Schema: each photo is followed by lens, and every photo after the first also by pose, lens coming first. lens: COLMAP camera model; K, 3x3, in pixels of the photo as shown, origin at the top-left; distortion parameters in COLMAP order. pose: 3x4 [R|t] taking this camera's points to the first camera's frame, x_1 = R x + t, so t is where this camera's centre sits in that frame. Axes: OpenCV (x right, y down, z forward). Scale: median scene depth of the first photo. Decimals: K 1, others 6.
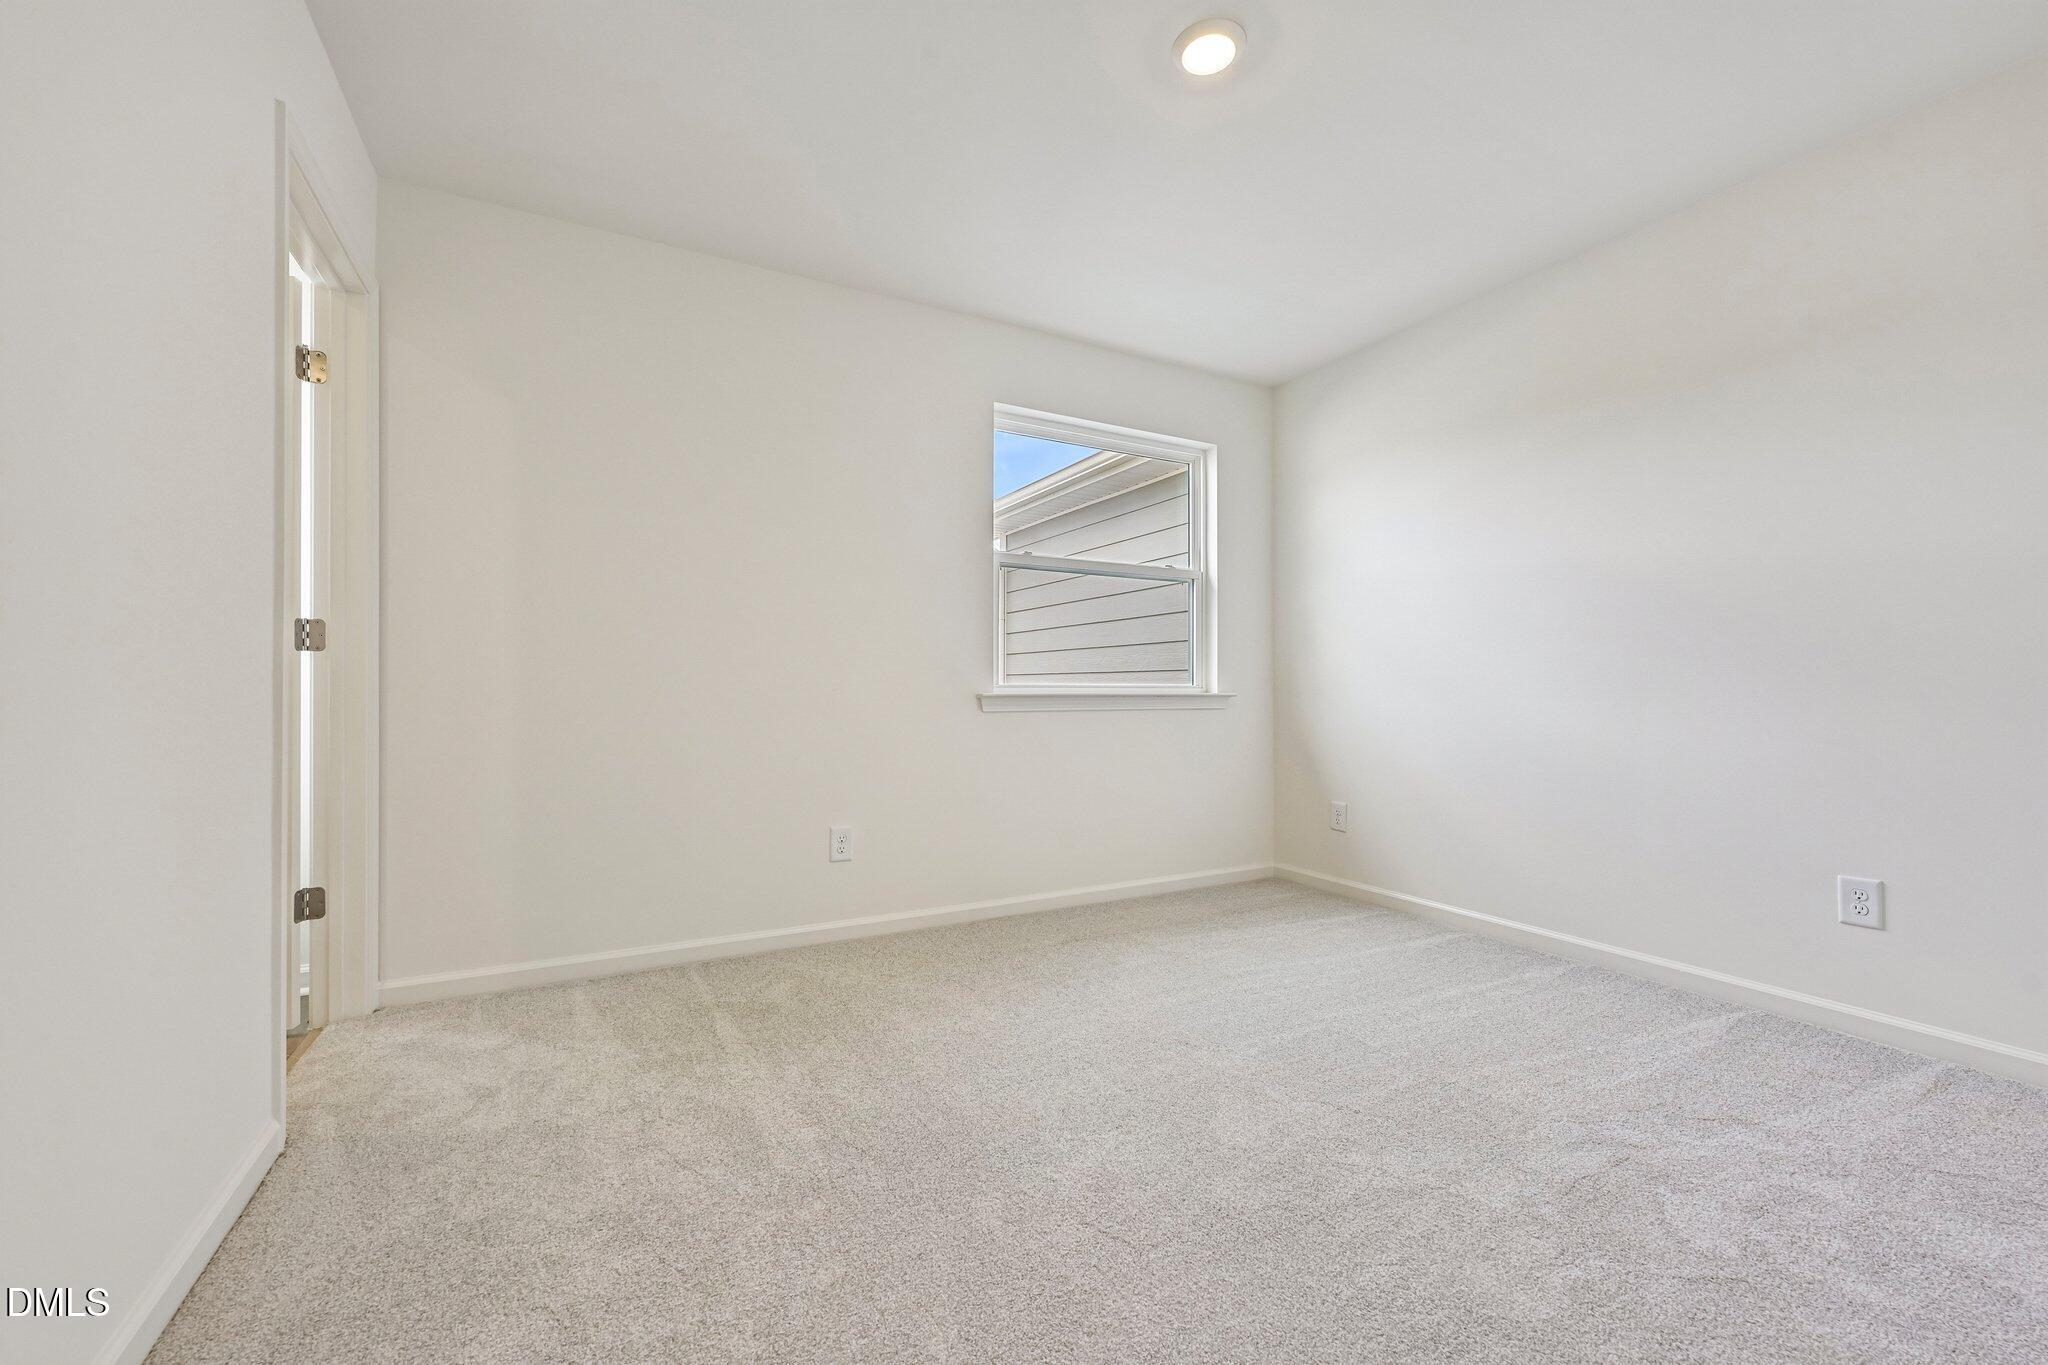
lens RADIAL K [[813.1, 0, 1025.4], [0, 813.1, 683.6], [0, 0, 1]] dist [-0.002889, 0.000009]
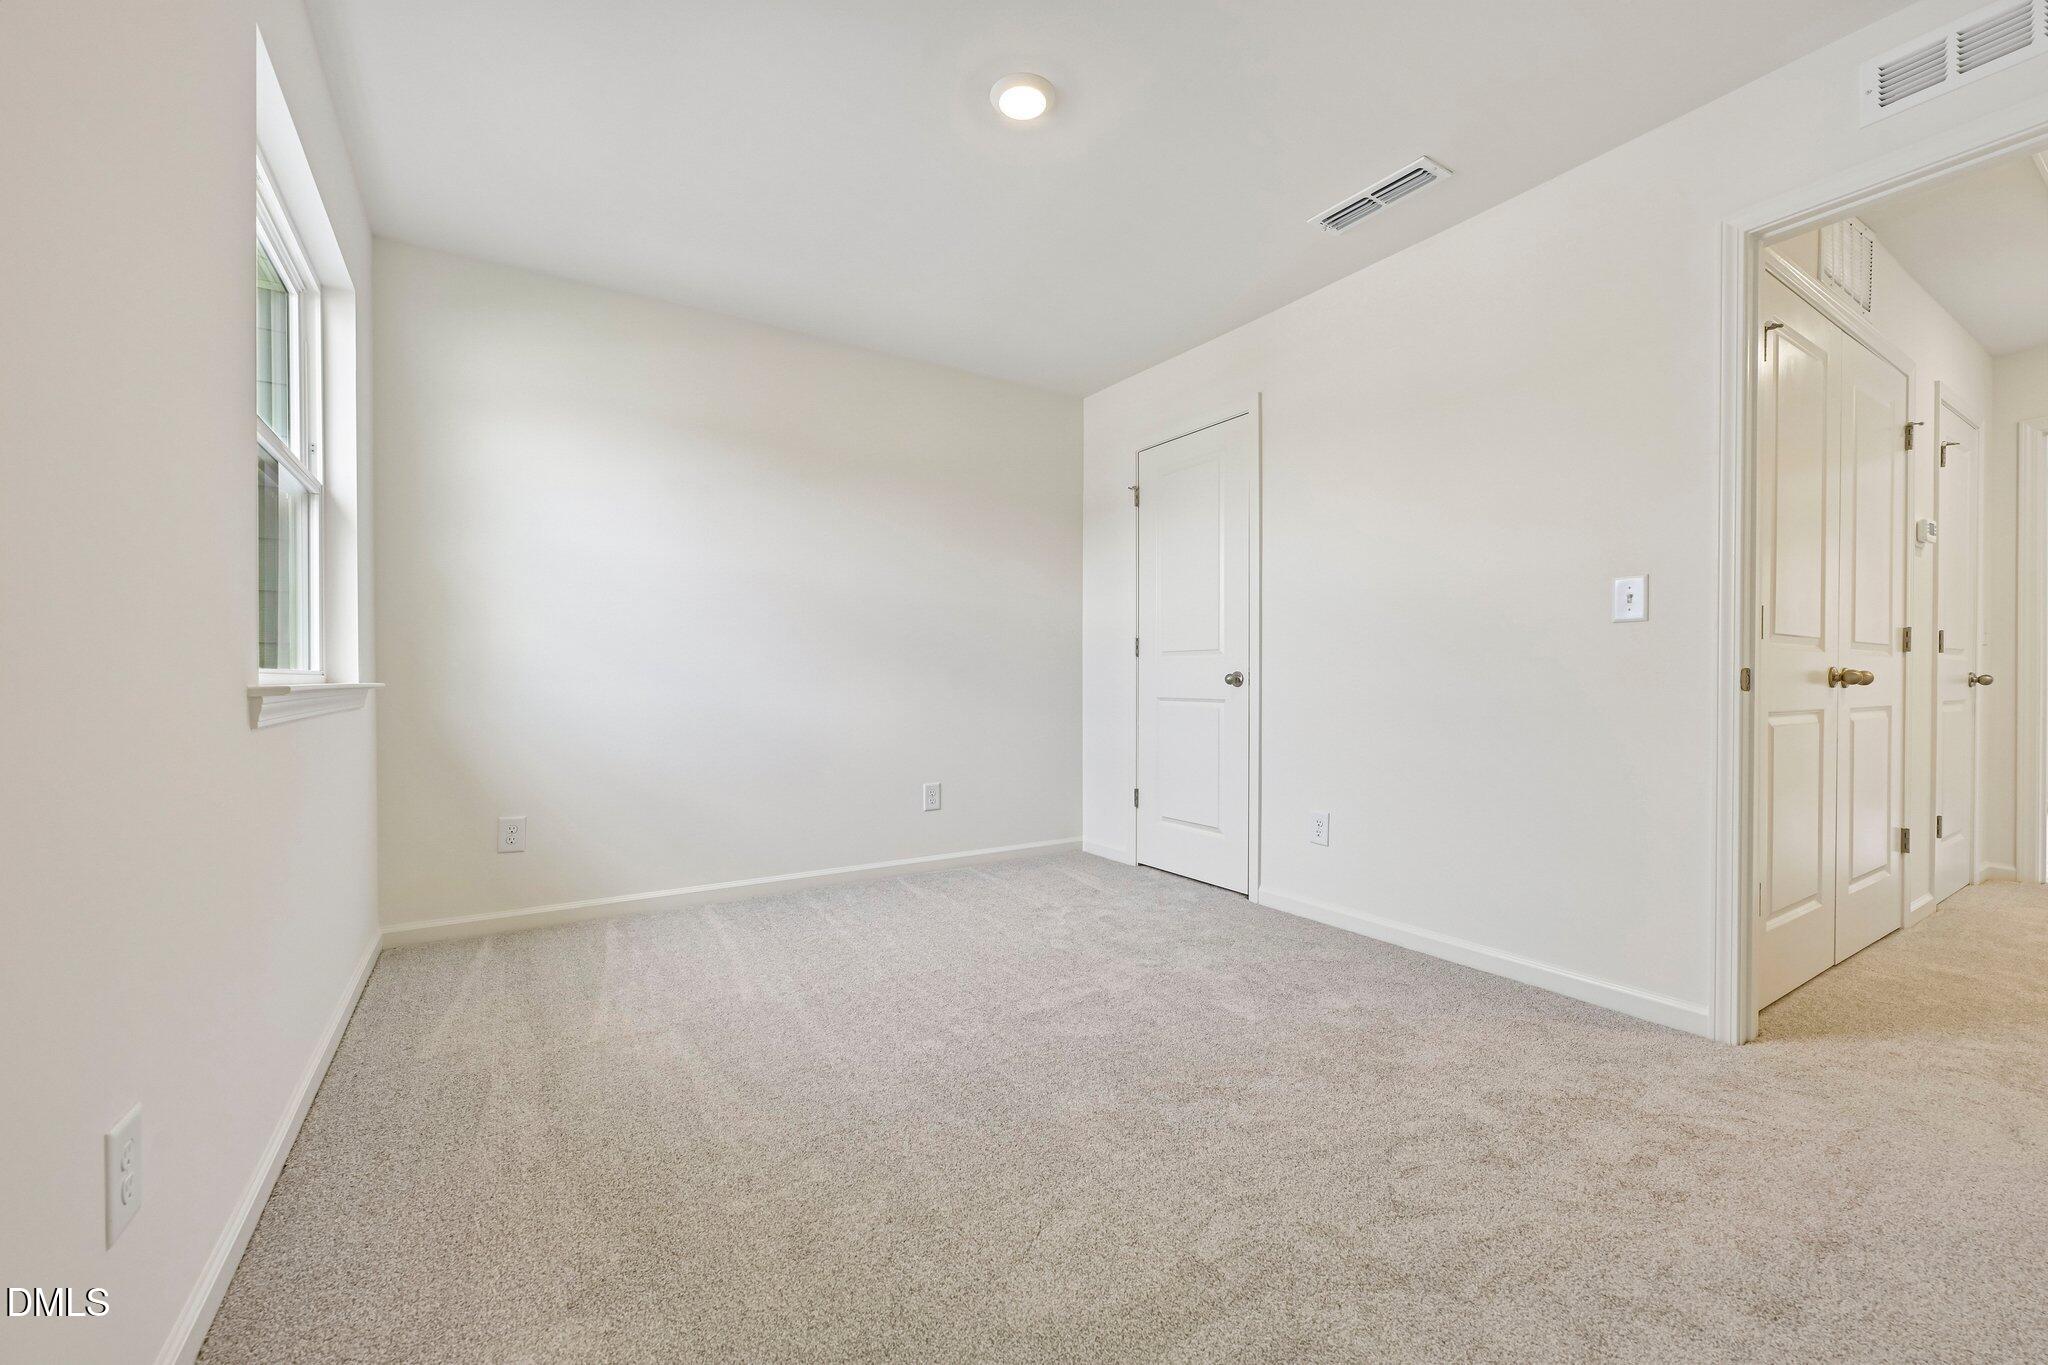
lens RADIAL K [[813.1, 0, 1023.4], [0, 813.1, 685.0], [0, 0, 1]] dist [-0.002889, 0.000009]
pose [[-0.075810, -0.010165, 0.997070, -0.560485], [-0.009576, 0.999909, 0.009466, 0.002337], [-0.997076, -0.008830, -0.075901, 0.676936]]
